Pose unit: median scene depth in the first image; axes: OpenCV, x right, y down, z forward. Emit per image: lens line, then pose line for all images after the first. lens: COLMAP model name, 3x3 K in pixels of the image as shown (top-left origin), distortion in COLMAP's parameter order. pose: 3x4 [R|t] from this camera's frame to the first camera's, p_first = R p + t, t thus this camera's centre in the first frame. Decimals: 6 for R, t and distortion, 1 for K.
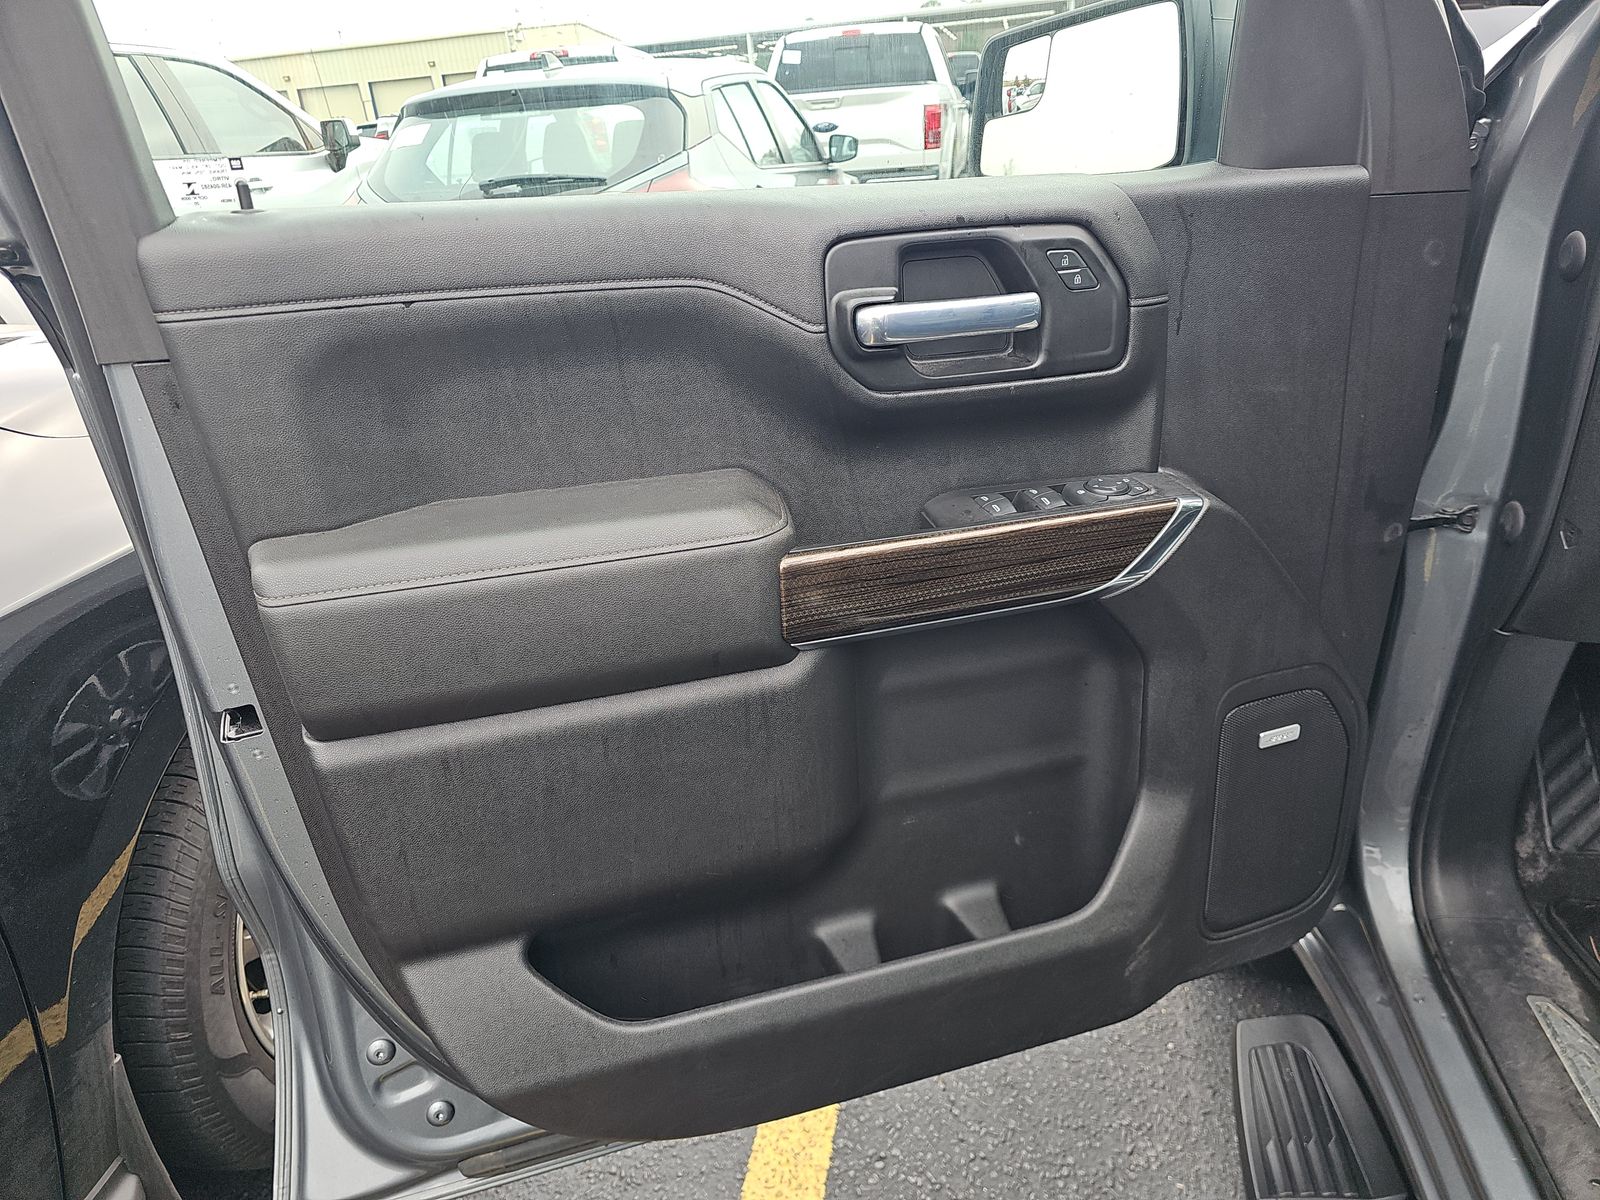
lens RADIAL K [[1062.7, 0, 791.1], [0, 1062.7, 595.1], [0, 0, 1]] dist [0.041773, -0.055431]
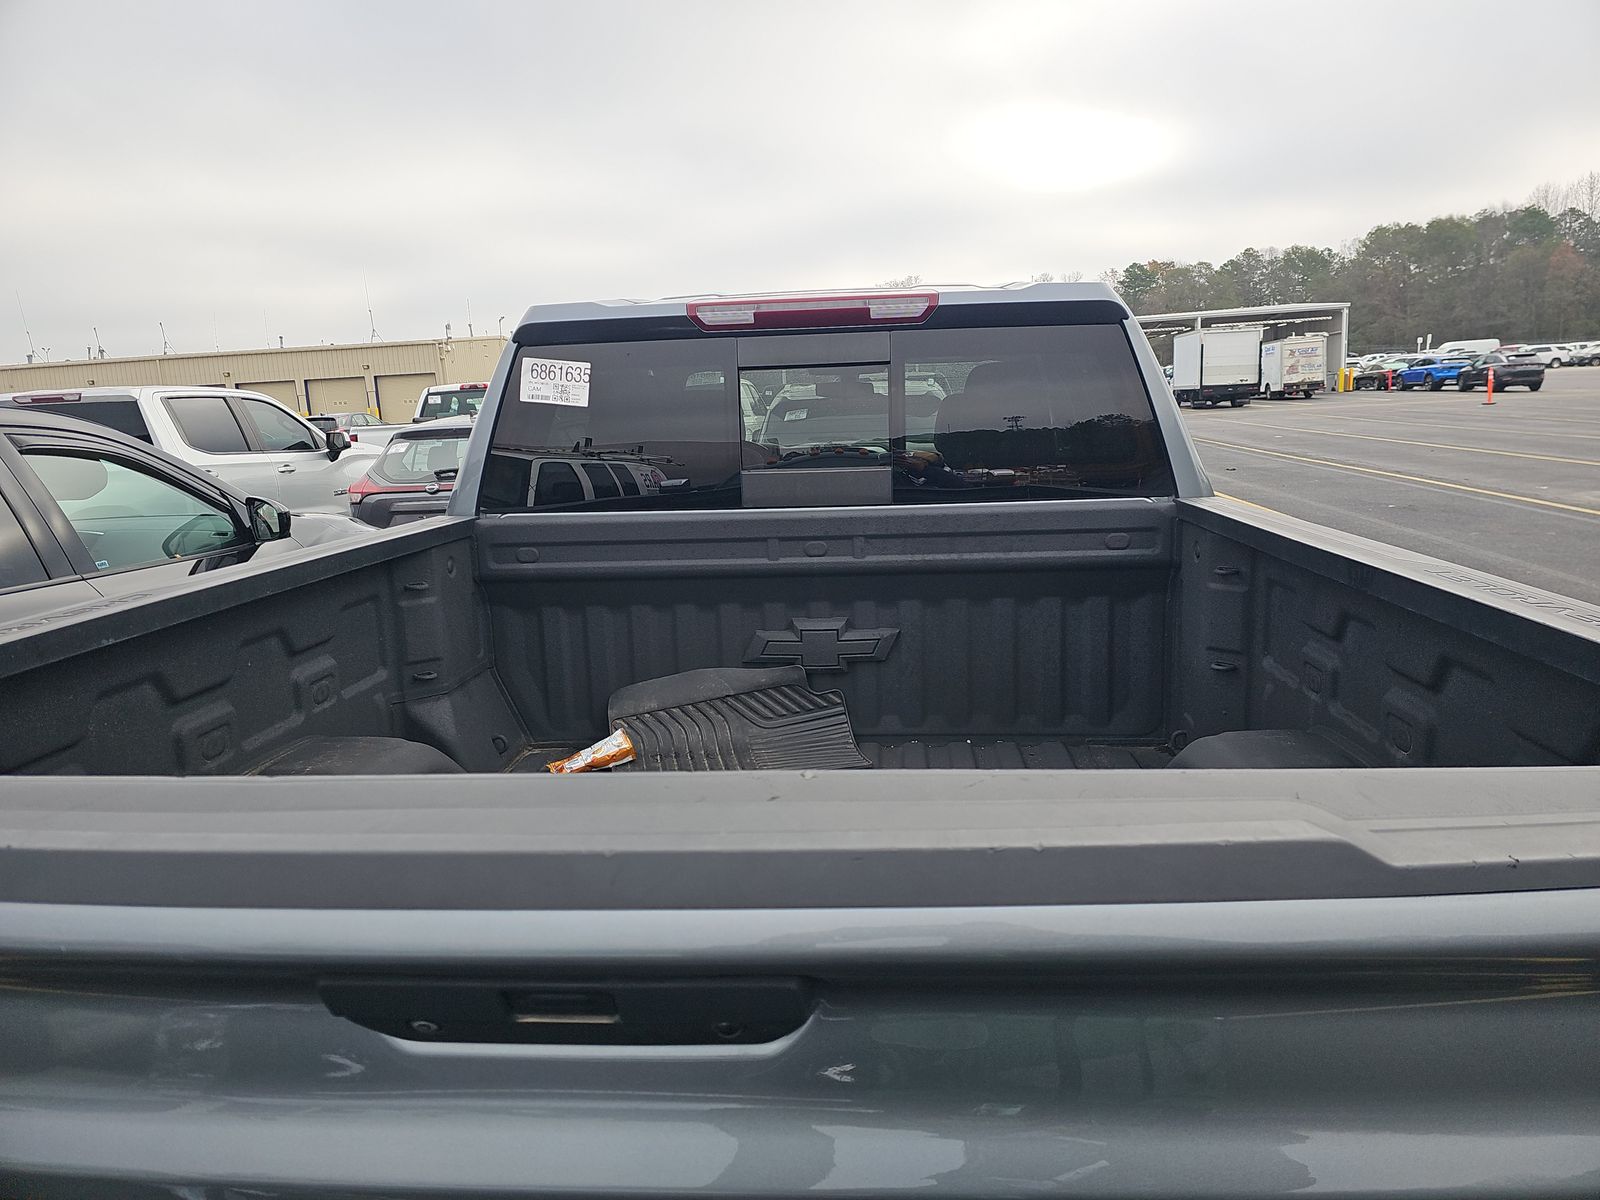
lens RADIAL K [[1051.1, 0, 811.2], [0, 1051.1, 600.5], [0, 0, 1]] dist [0.064774, -0.053405]
pose [[0.994471, 0.004981, 0.104897, 0.139715], [0.020843, 0.969639, -0.243652, 0.231635], [-0.102926, 0.244491, 0.964173, -0.615662]]
